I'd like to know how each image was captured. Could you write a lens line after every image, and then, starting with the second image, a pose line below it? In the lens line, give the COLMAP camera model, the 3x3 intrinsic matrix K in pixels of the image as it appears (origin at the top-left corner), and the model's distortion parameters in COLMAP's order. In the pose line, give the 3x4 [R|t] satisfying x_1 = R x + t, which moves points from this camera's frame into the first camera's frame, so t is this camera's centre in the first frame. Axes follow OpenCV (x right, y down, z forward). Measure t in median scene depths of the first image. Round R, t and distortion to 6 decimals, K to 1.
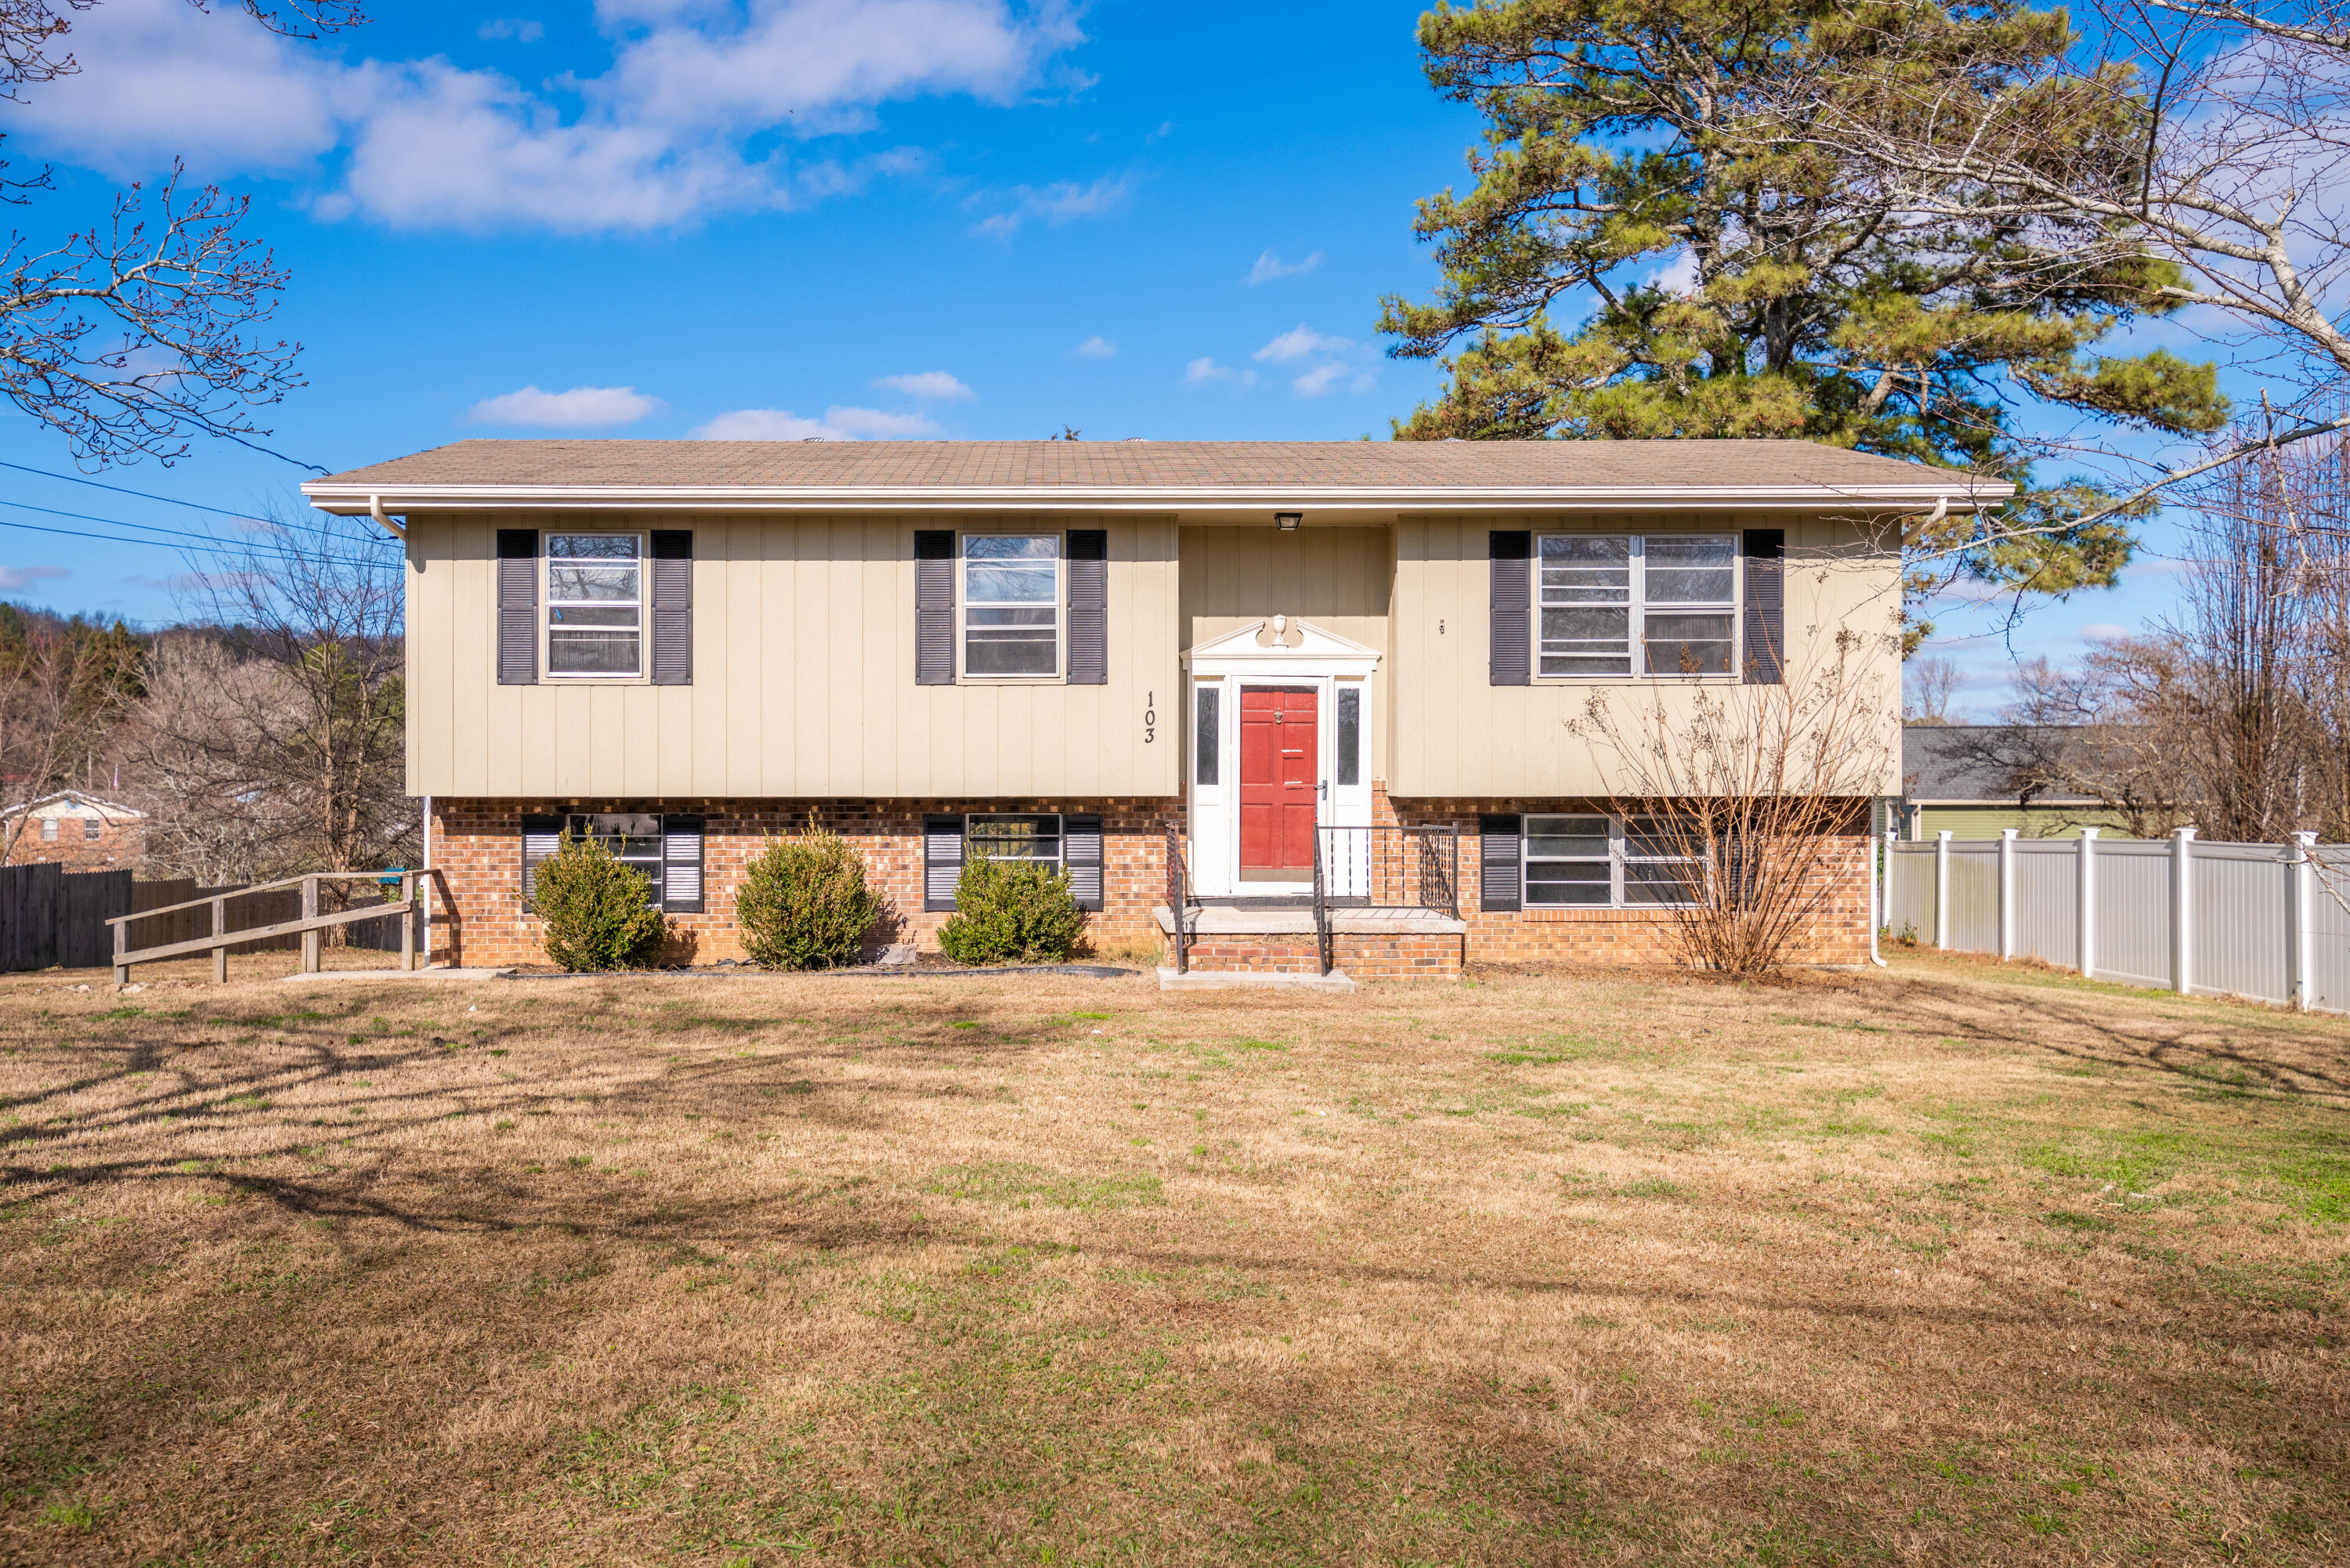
lens RADIAL K [[1978.6, 0, 1217.0], [0, 1978.6, 787.2], [0, 0, 1]] dist [0.056226, 0.007294]
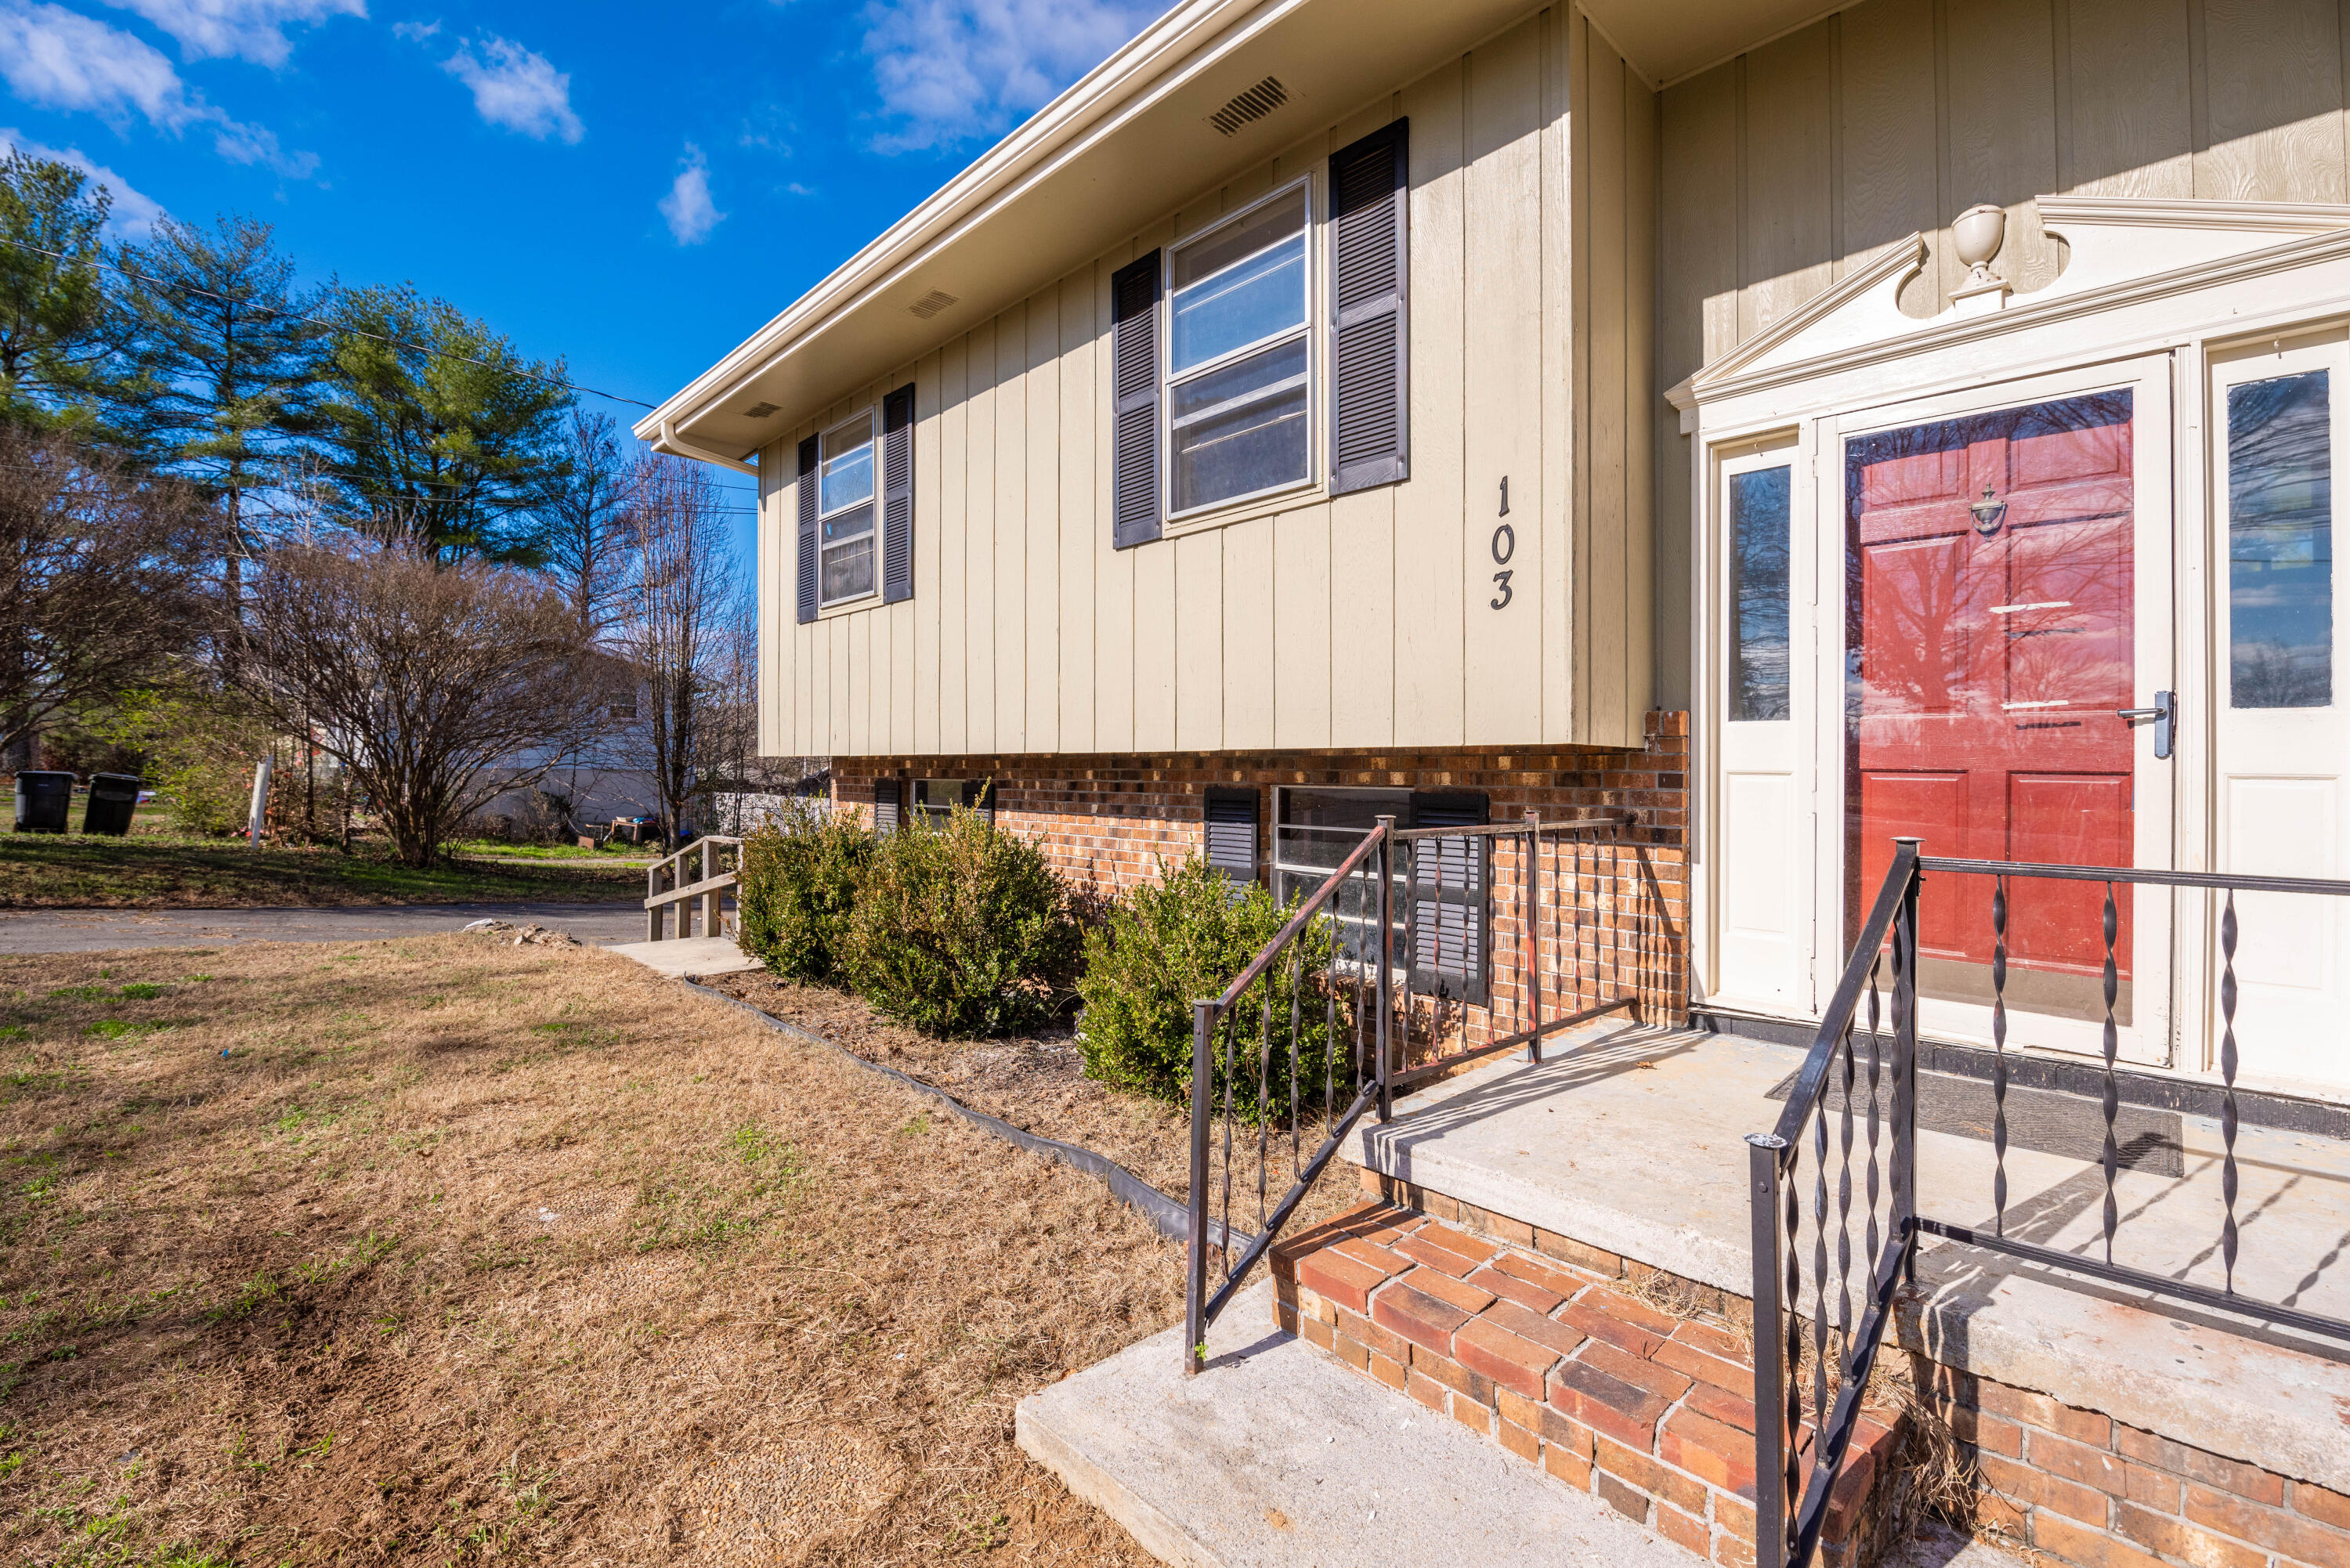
lens RADIAL K [[1093.2, 0, 1120.1], [0, 1093.2, 769.0], [0, 0, 1]] dist [-0.002155, -0.000402]
pose [[0.648861, 0.002242, -0.760904, 0.080957], [-0.000664, 0.999997, 0.002380, 0.008290], [0.760907, -0.001039, 0.648861, 0.792803]]
